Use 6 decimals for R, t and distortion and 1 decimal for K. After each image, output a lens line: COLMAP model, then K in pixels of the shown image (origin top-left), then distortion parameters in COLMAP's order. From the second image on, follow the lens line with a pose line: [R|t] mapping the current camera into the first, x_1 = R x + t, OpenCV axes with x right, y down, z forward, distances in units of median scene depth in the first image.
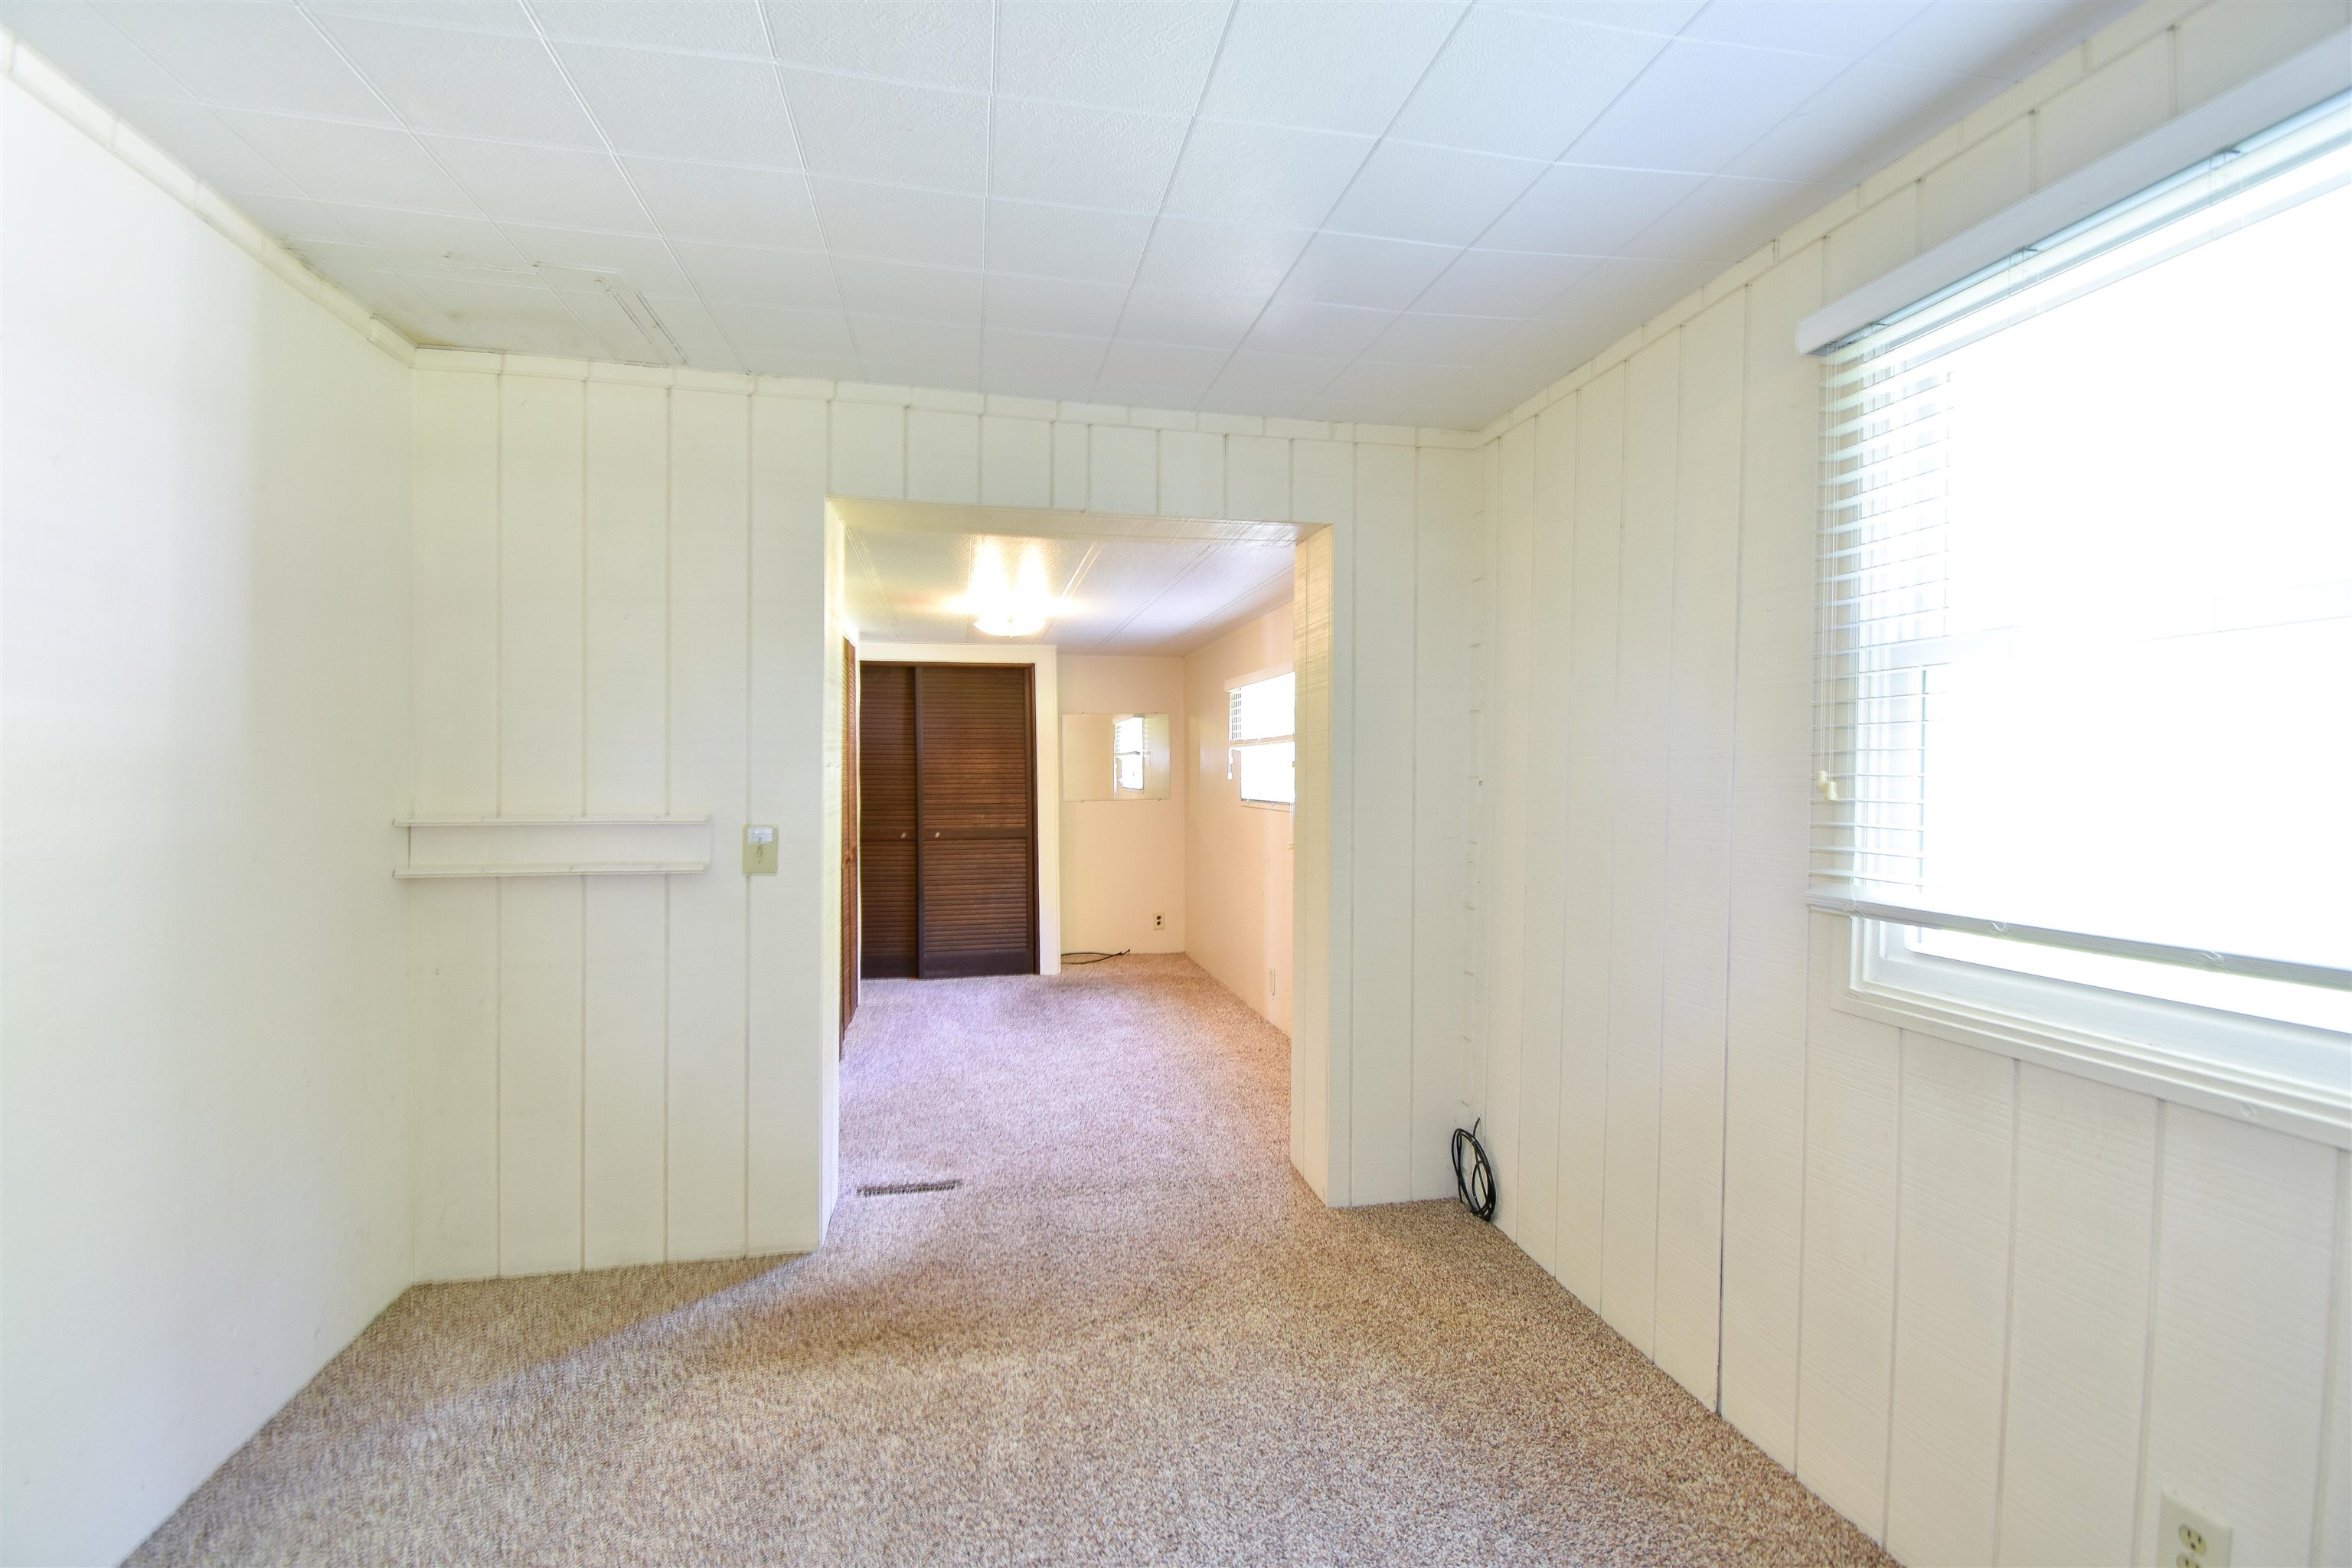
lens RADIAL K [[1037.0, 0, 1139.0], [0, 1037.0, 774.5], [0, 0, 1]] dist [0.001761, -0.014966]
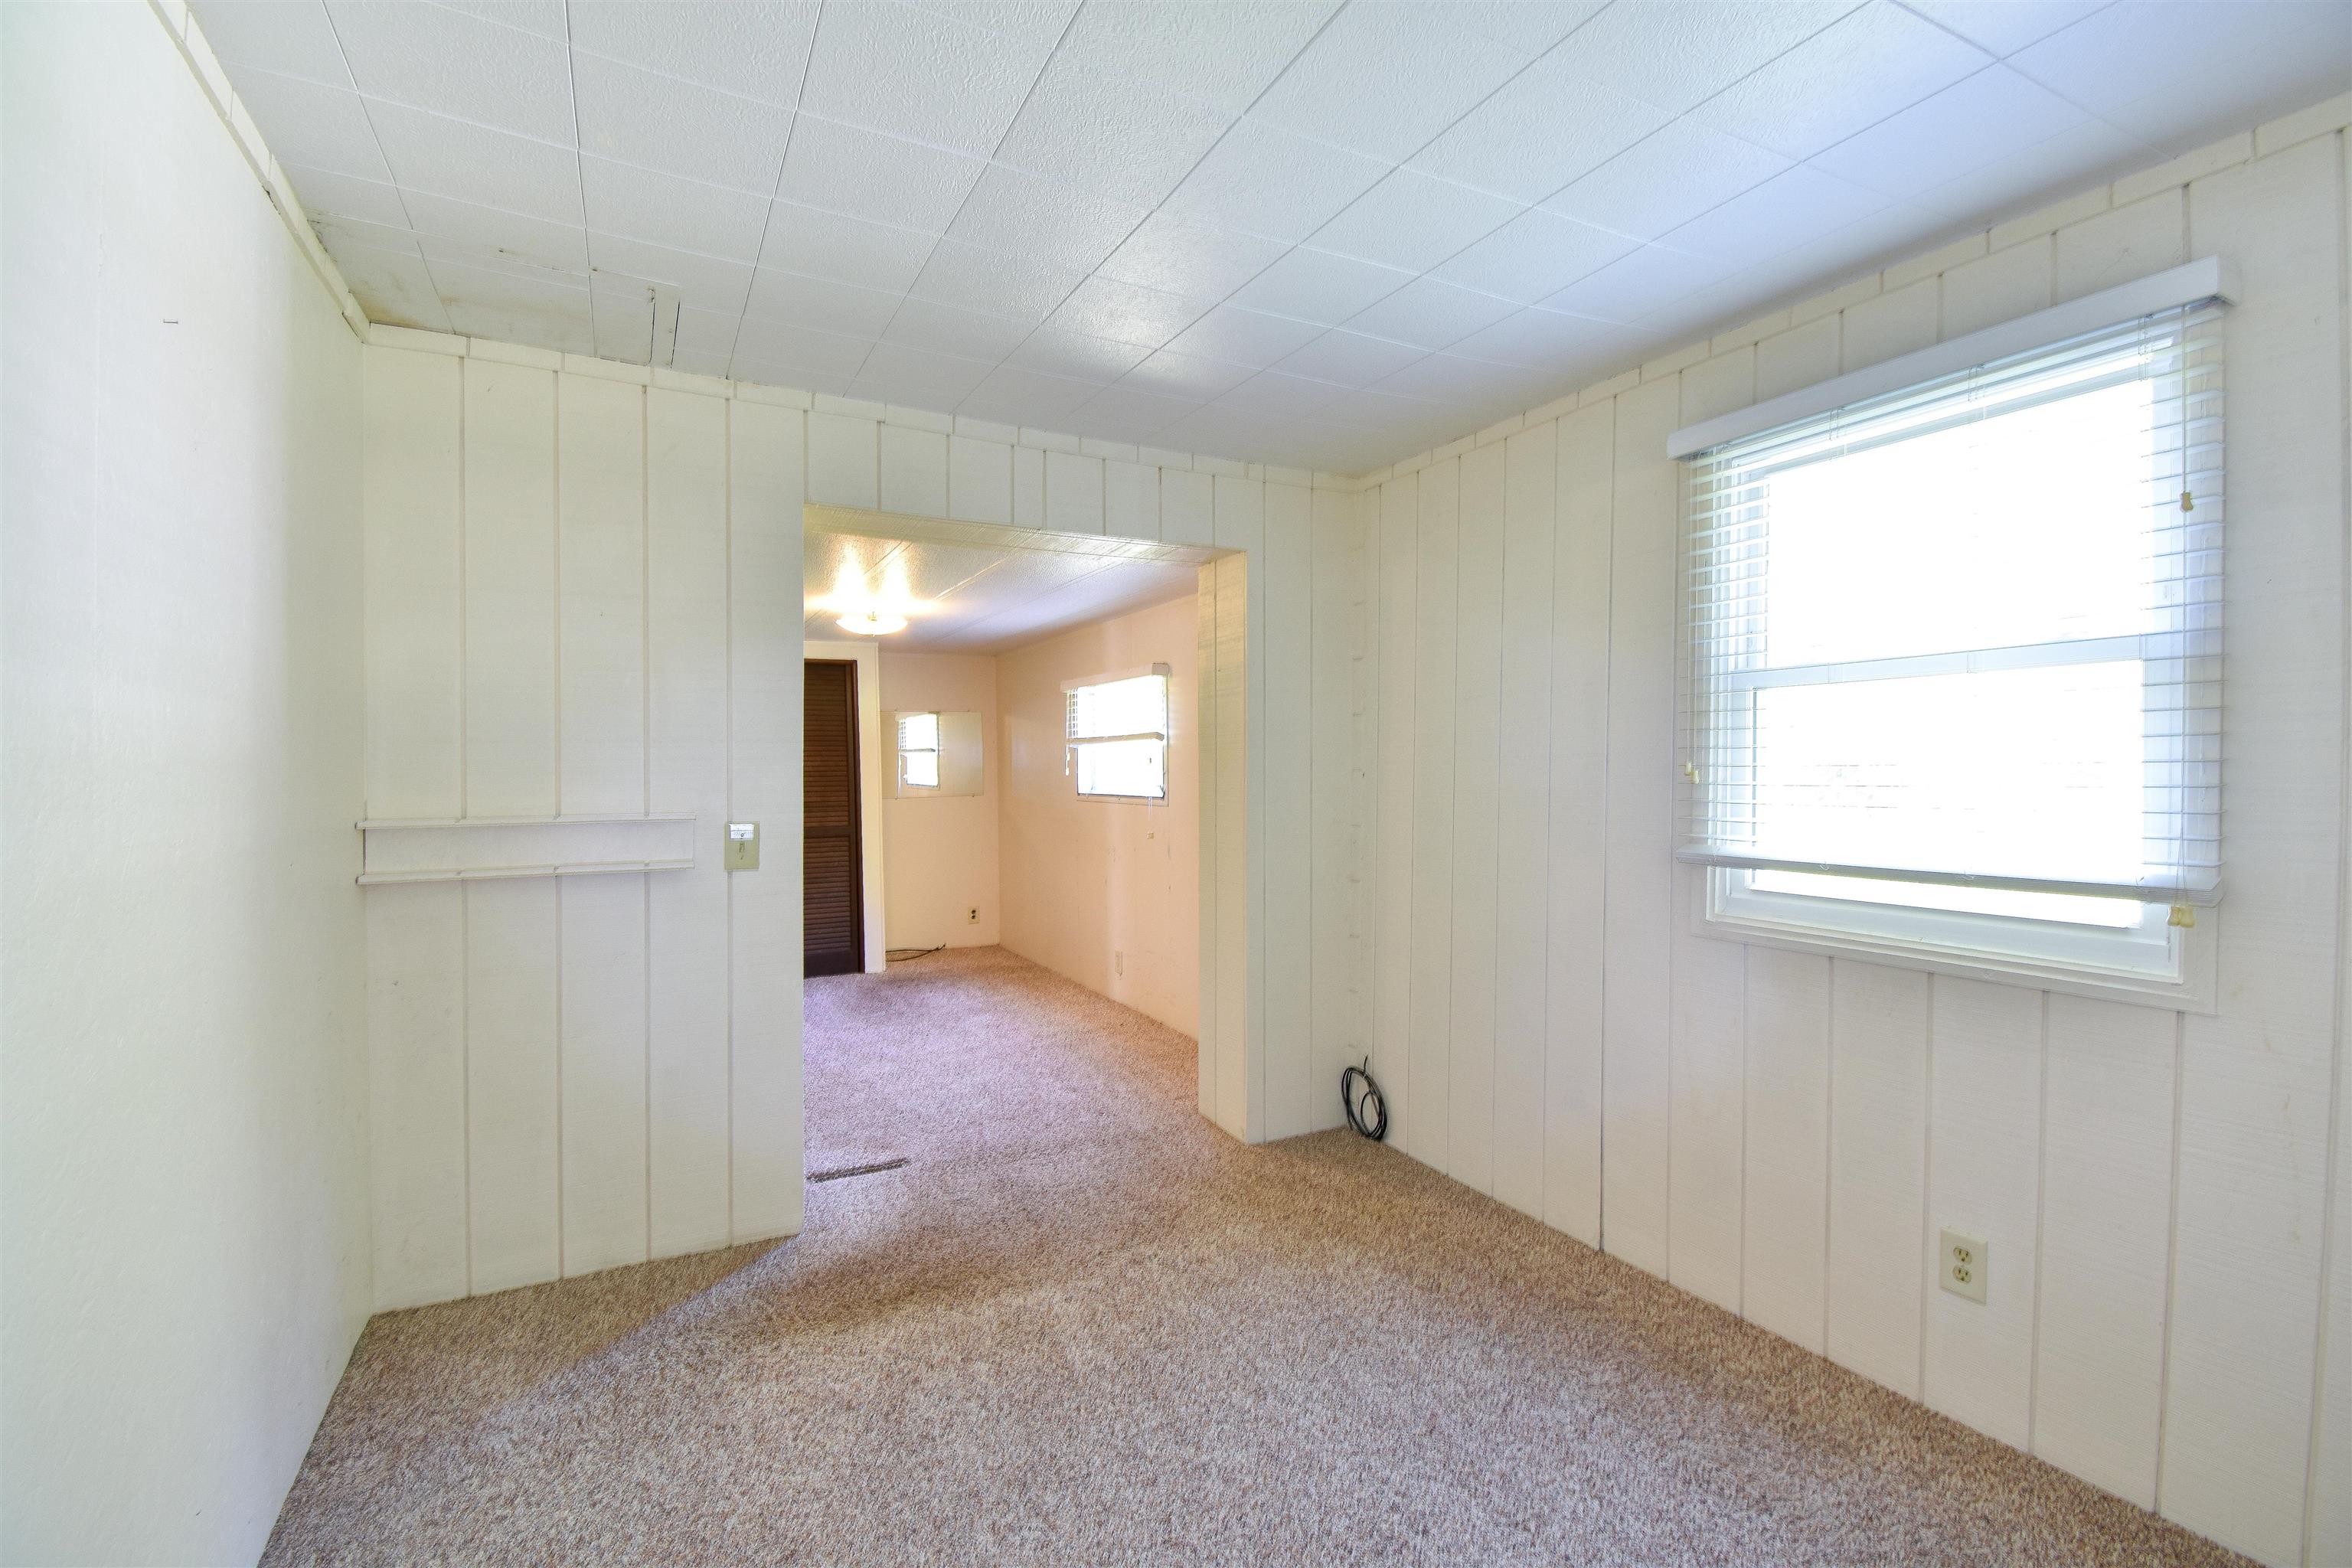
lens RADIAL K [[1037.0, 0, 1148.7], [0, 1037.0, 773.1], [0, 0, 1]] dist [0.001761, -0.014966]
pose [[0.964669, -0.008279, 0.263336, -0.257903], [0.007806, 0.999965, 0.002840, 0.001079], [-0.263350, -0.000684, 0.964700, -0.094002]]
